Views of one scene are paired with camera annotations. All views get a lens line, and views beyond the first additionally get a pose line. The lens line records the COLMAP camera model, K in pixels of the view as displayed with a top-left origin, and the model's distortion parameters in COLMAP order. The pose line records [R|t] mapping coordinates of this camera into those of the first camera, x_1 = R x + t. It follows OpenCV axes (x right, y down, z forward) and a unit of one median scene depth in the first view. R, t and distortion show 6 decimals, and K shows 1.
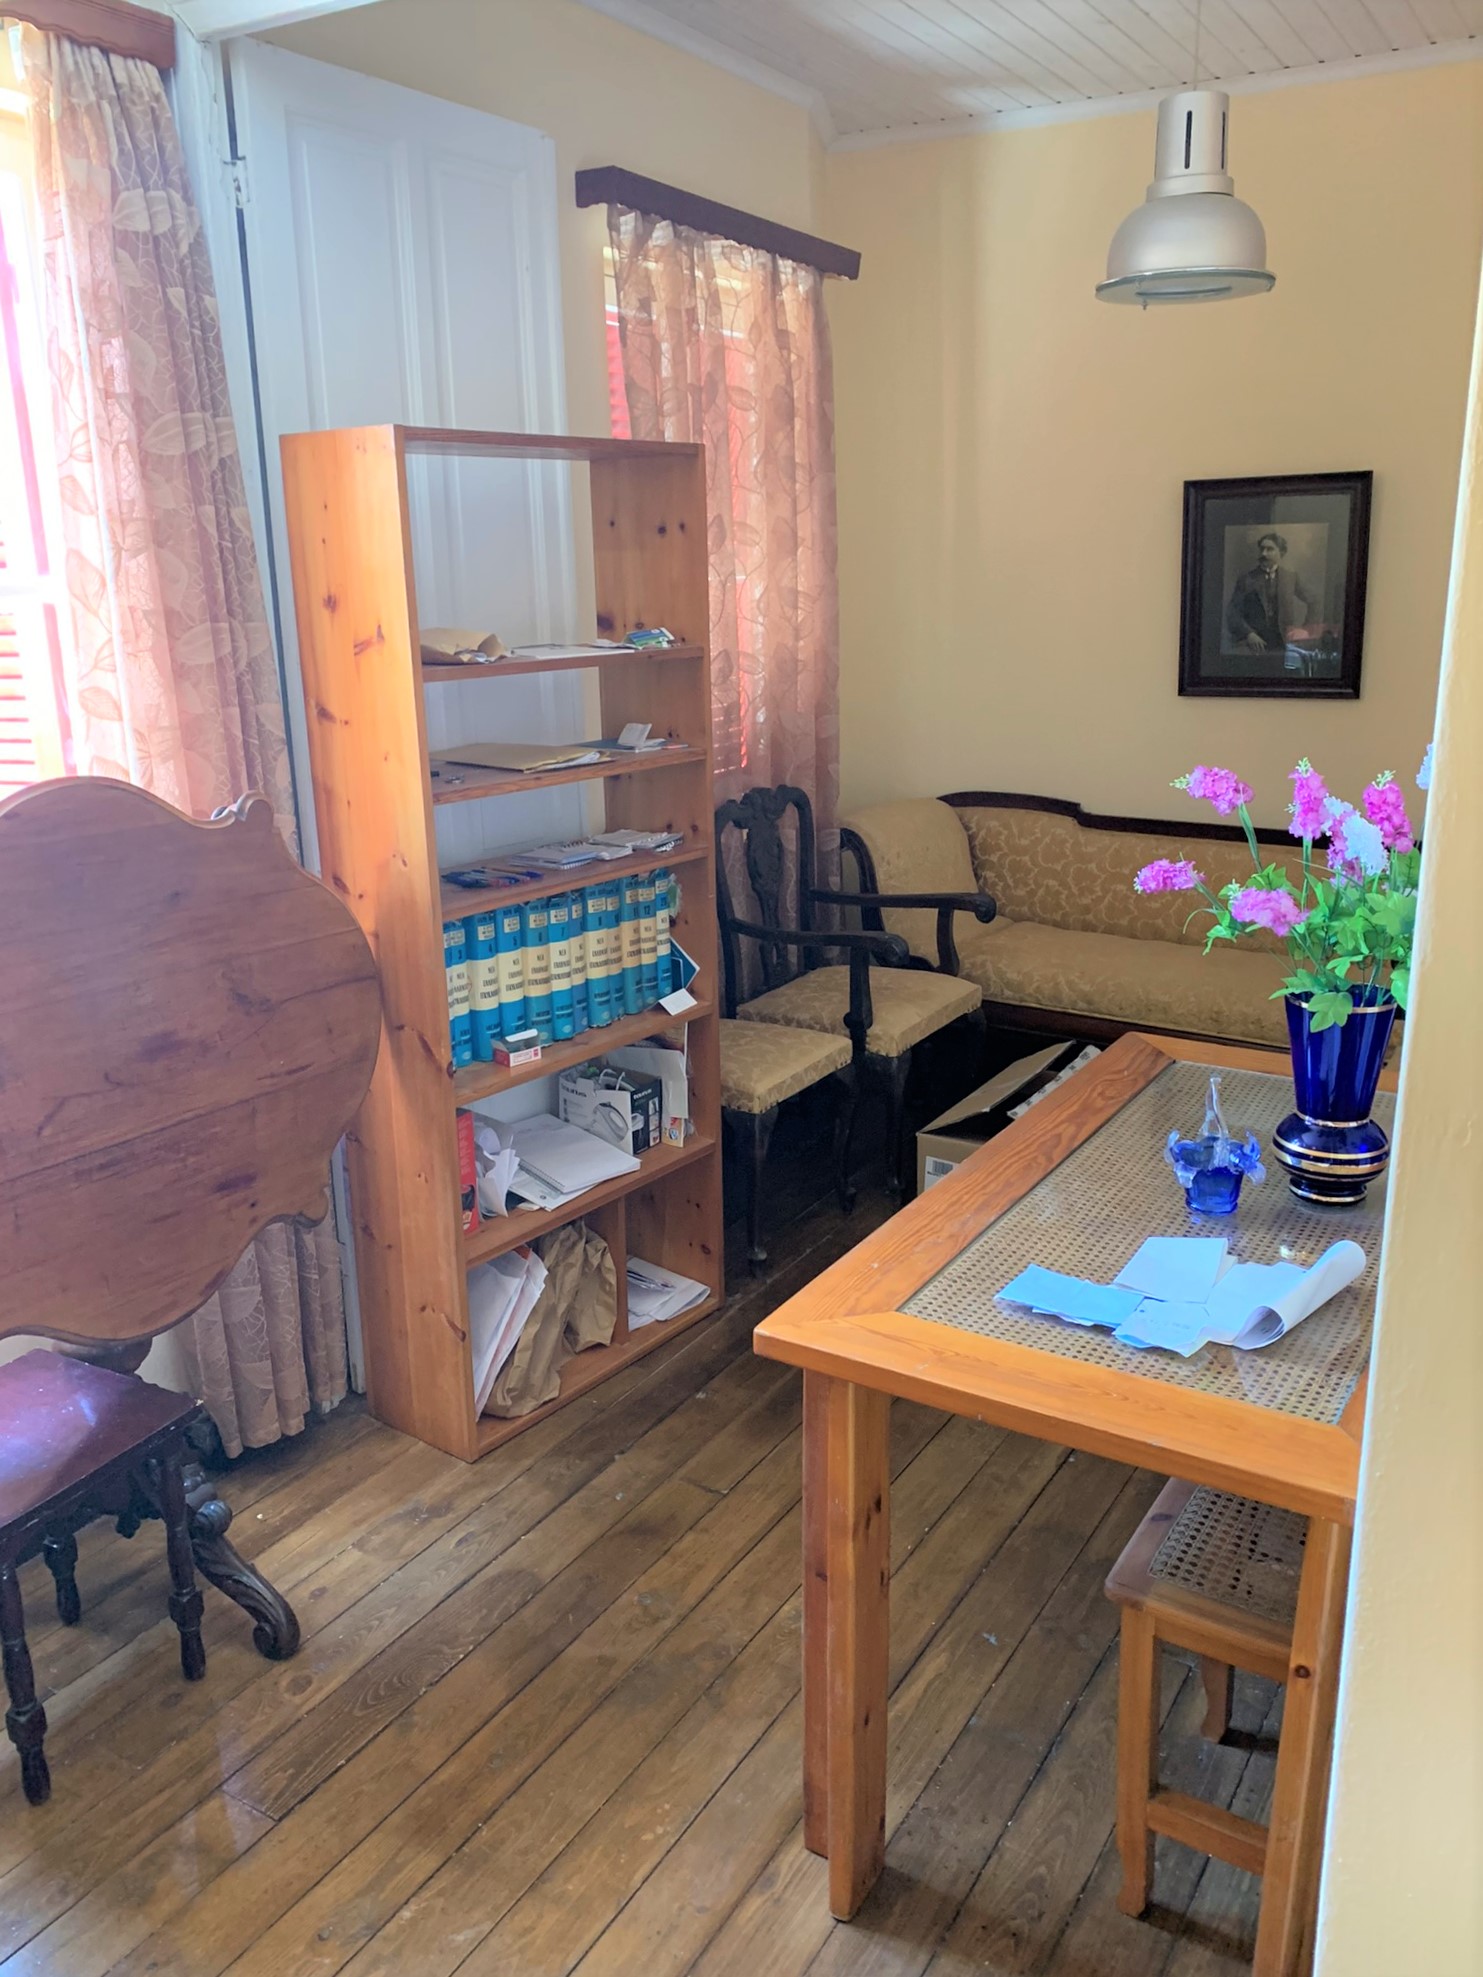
lens RADIAL K [[1541.5, 0, 748.2], [0, 1541.5, 981.9], [0, 0, 1]] dist [0.044723, -0.048266]
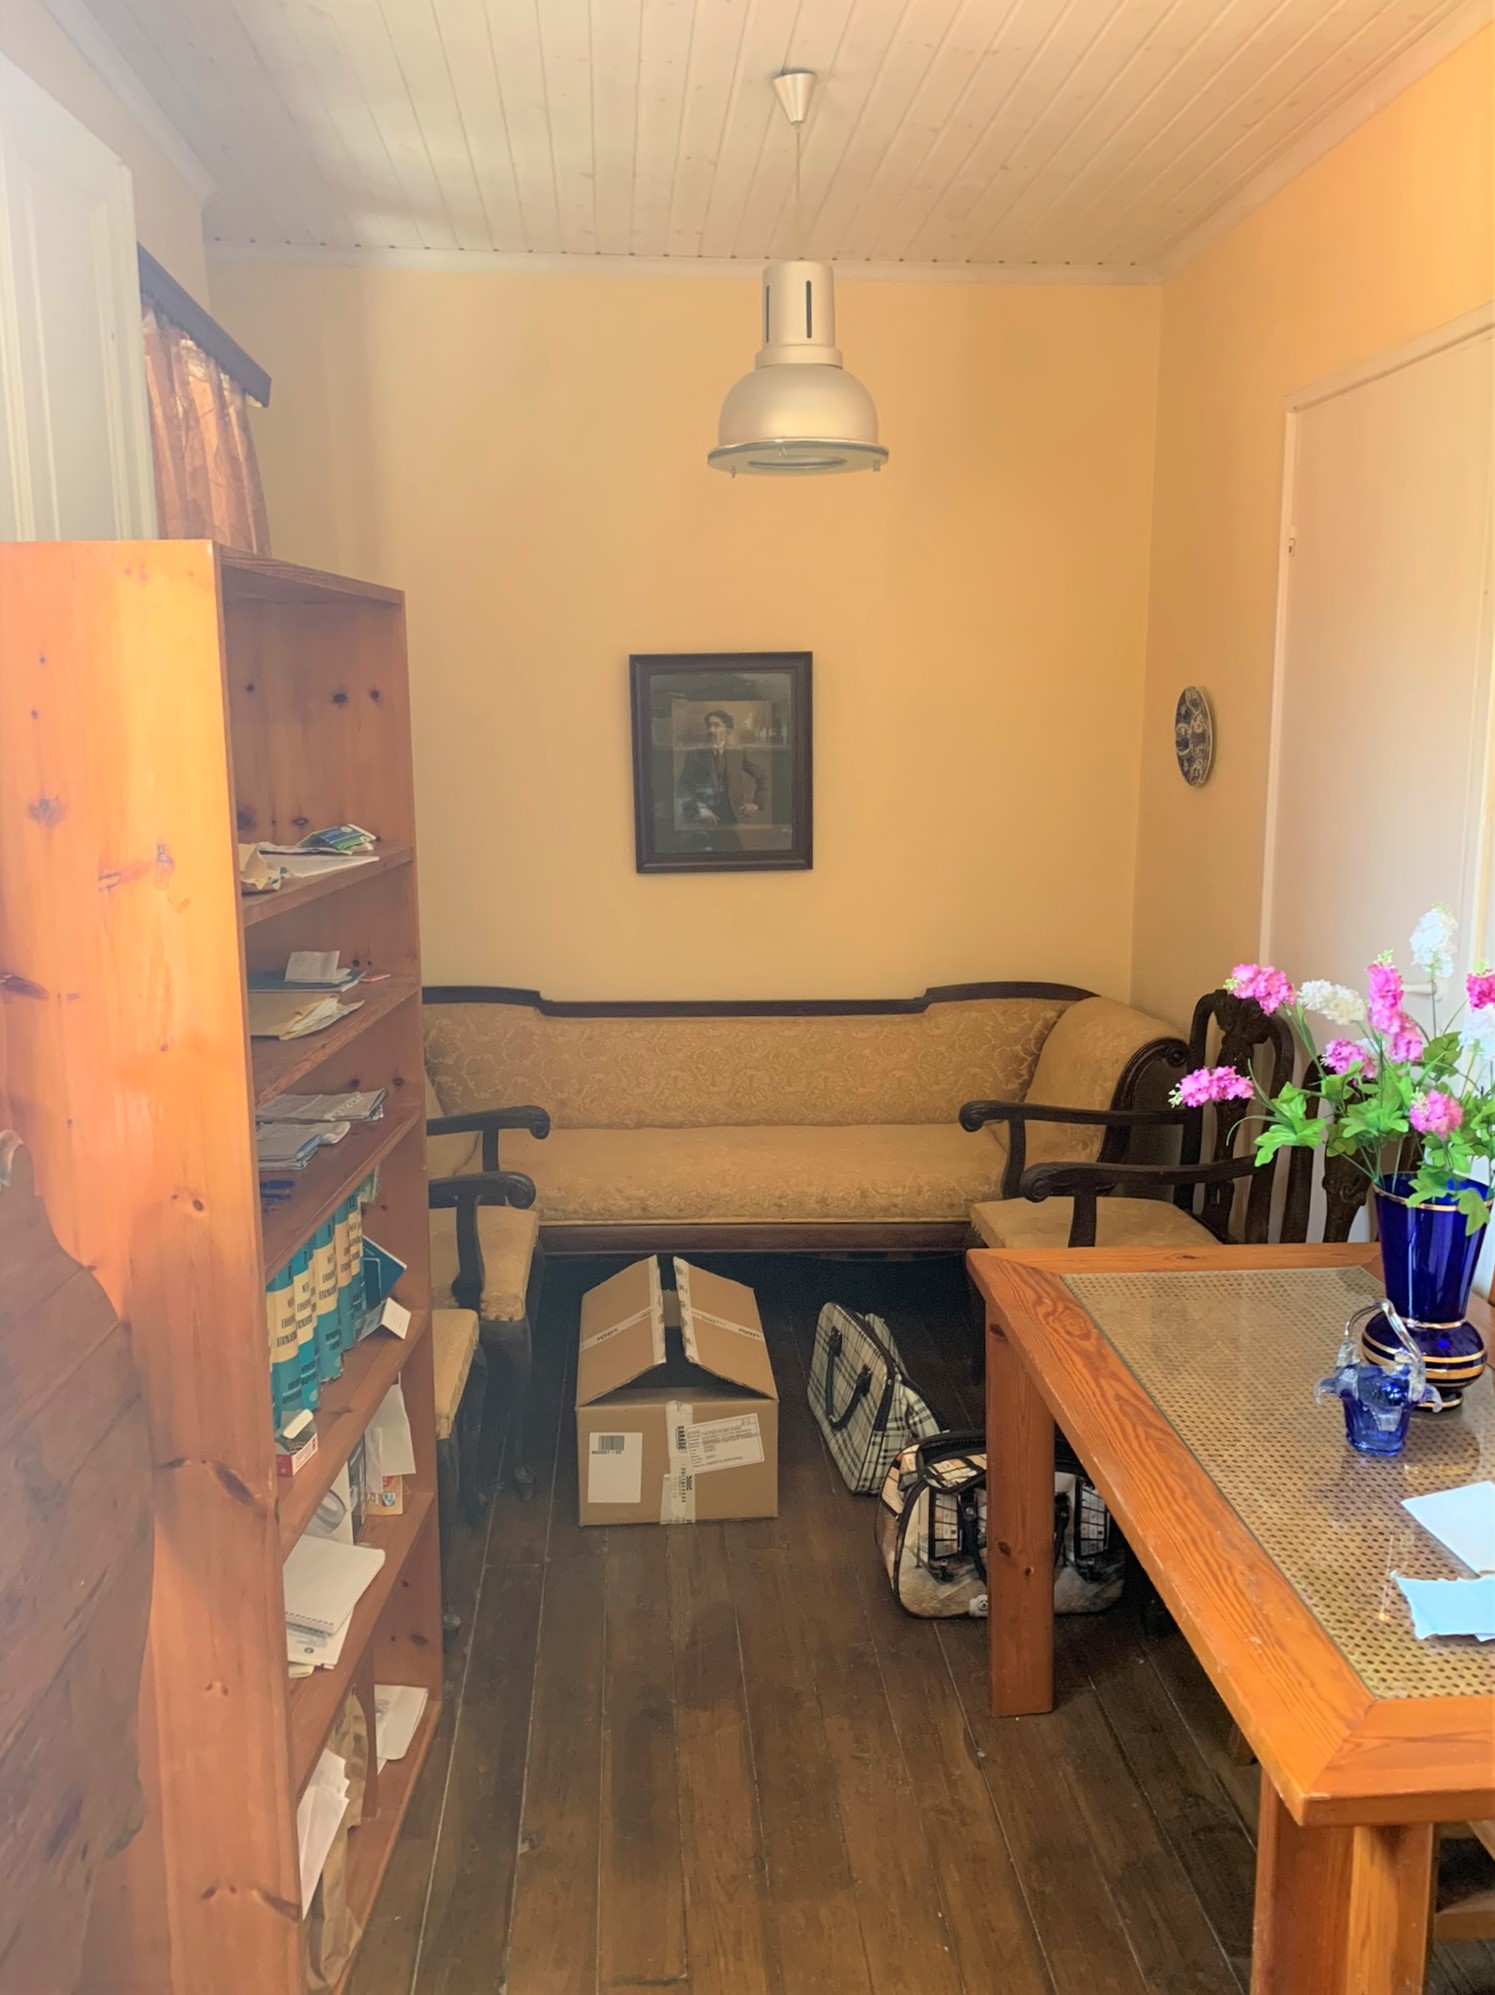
lens RADIAL K [[1555.6, 0, 743.6], [0, 1555.6, 998.6], [0, 0, 1]] dist [0.044723, -0.048266]
pose [[0.817812, -0.093043, 0.567914, -0.325474], [0.144911, 0.988340, -0.046753, -0.080620], [-0.556942, 0.120532, 0.821759, 0.273458]]
